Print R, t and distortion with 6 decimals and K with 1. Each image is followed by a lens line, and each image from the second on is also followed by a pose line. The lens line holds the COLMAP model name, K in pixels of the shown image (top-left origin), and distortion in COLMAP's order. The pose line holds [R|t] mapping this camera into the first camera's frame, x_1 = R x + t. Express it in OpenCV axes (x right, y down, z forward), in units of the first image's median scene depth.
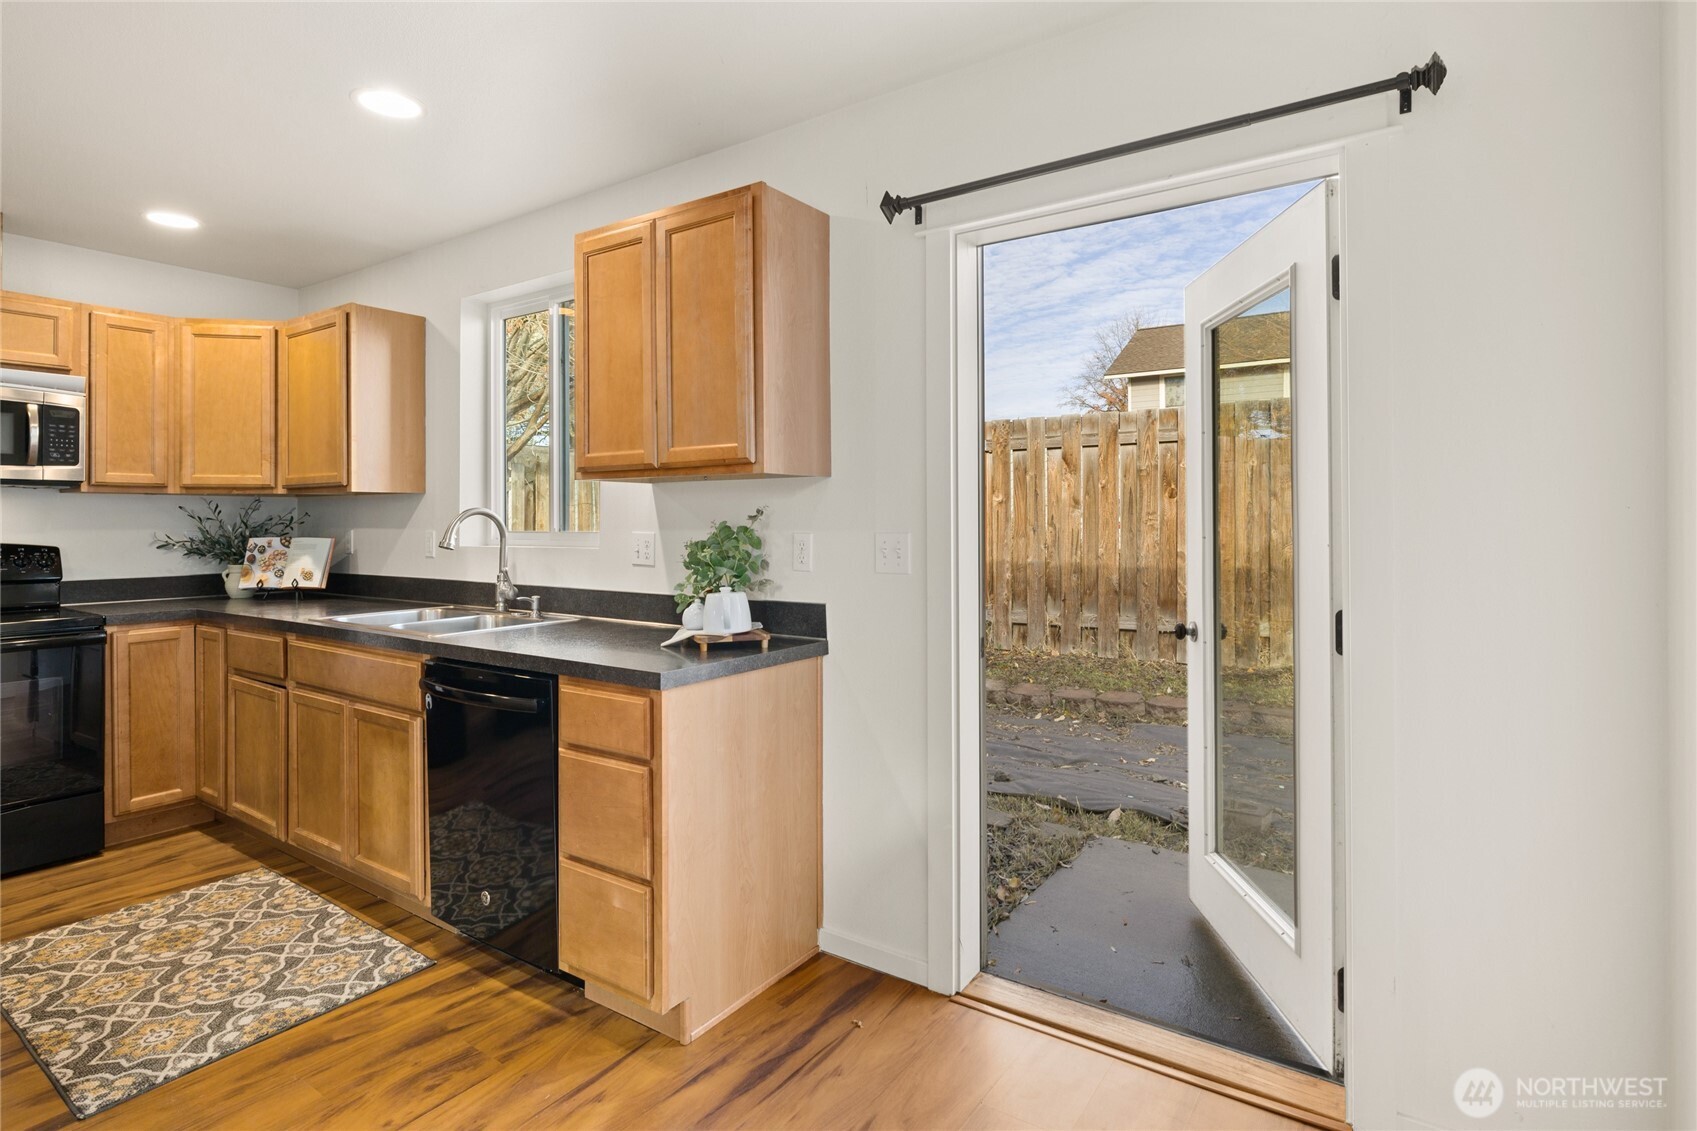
lens RADIAL K [[866.5, 0, 880.5], [0, 866.5, 515.7], [0, 0, 1]] dist [-0.013382, 0.004193]
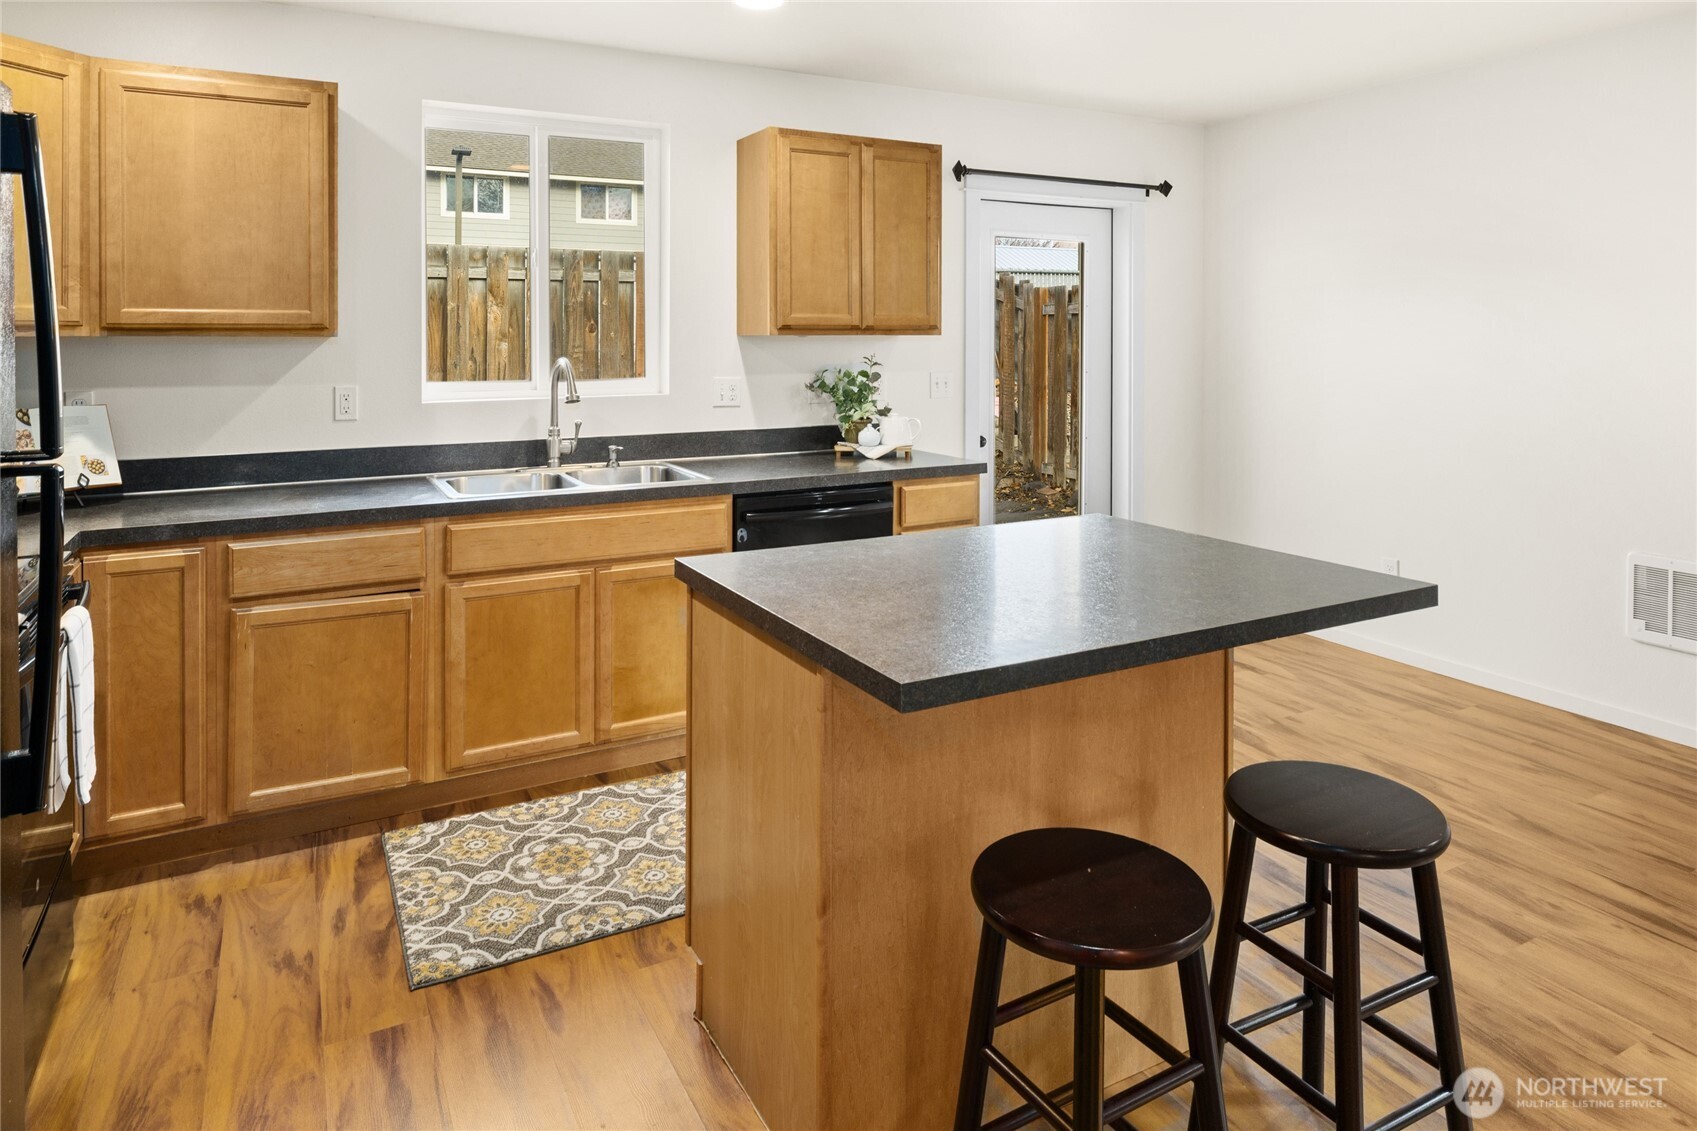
lens RADIAL K [[1033.8, 0, 848.0], [0, 1033.8, 346.9], [0, 0, 1]] dist [-0.006837, -0.003137]
pose [[0.459210, -0.007055, 0.888300, -1.074161], [-0.005471, 0.999927, 0.010769, -0.028124], [-0.888311, -0.009805, 0.459138, 0.175008]]
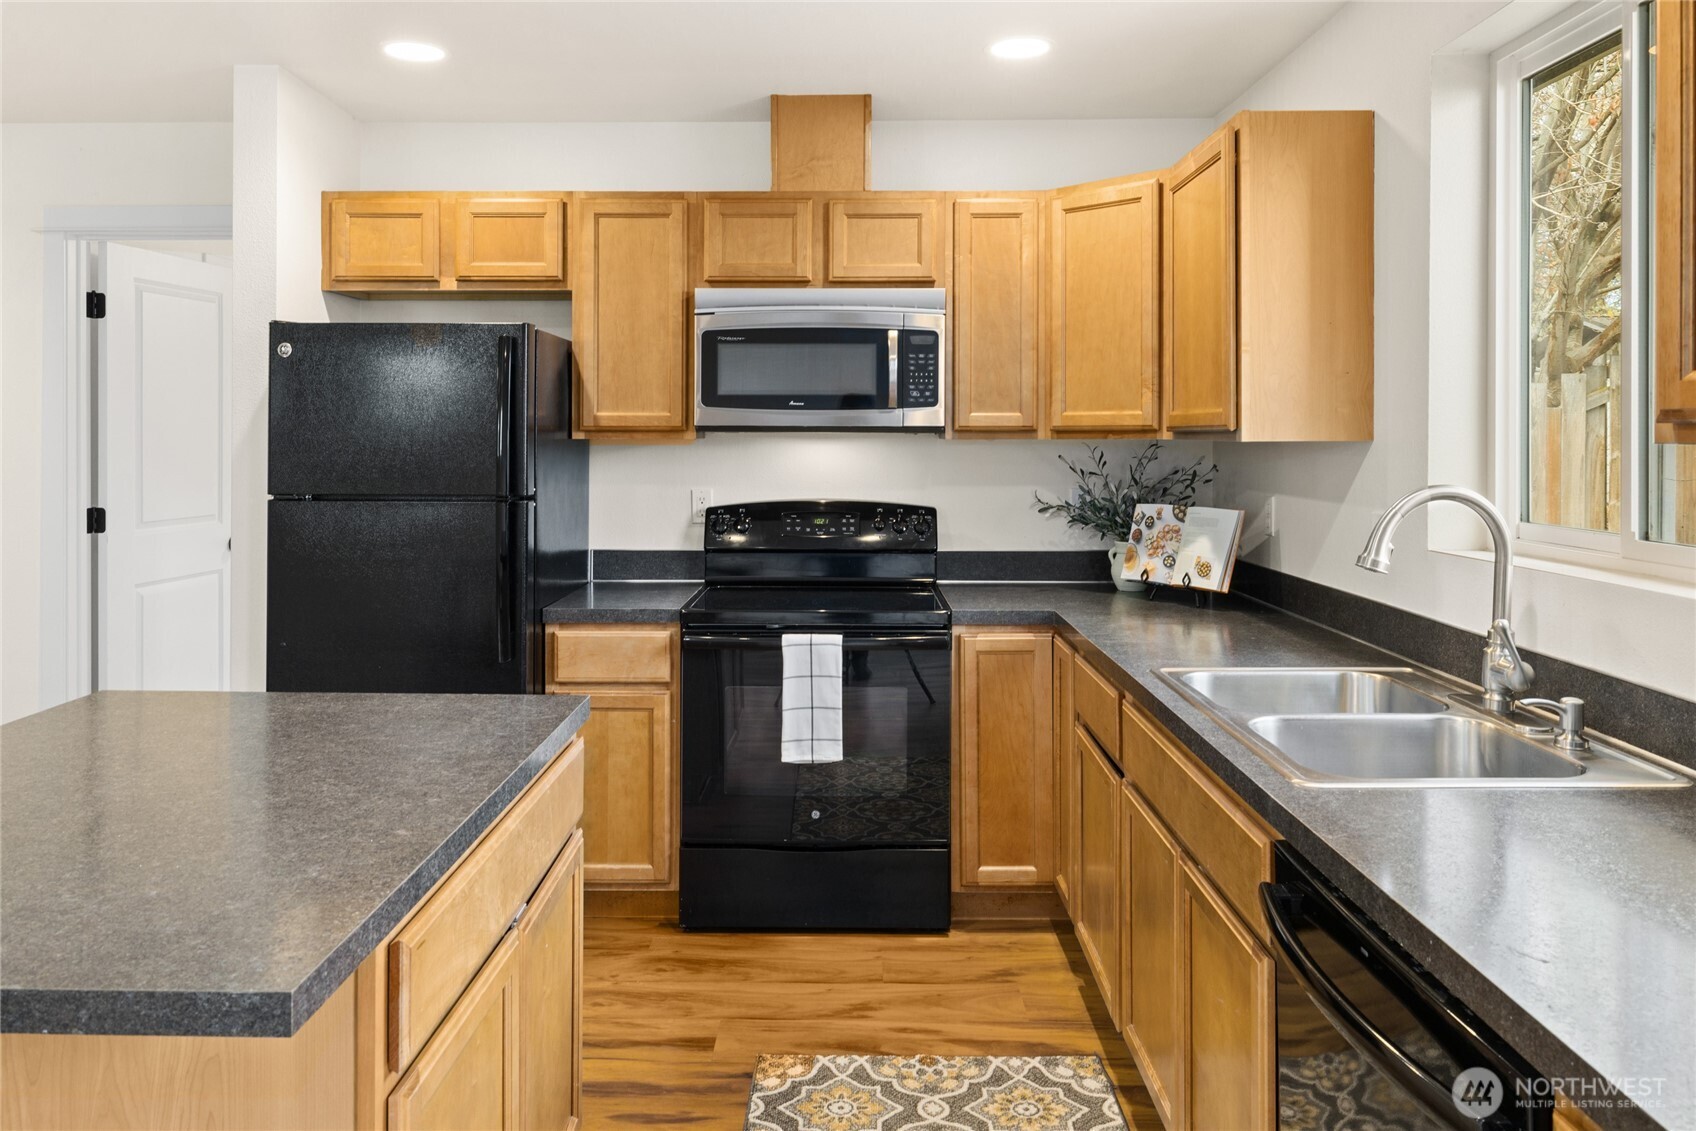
lens RADIAL K [[1194.2, 0, 839.8], [0, 1194.2, 441.7], [0, 0, 1]] dist [-0.002516, 0.004451]
pose [[0.545755, 0.007246, -0.837913, -0.083852], [0.002876, 0.999941, 0.010521, -0.033013], [0.837940, -0.008152, 0.545702, 0.306348]]
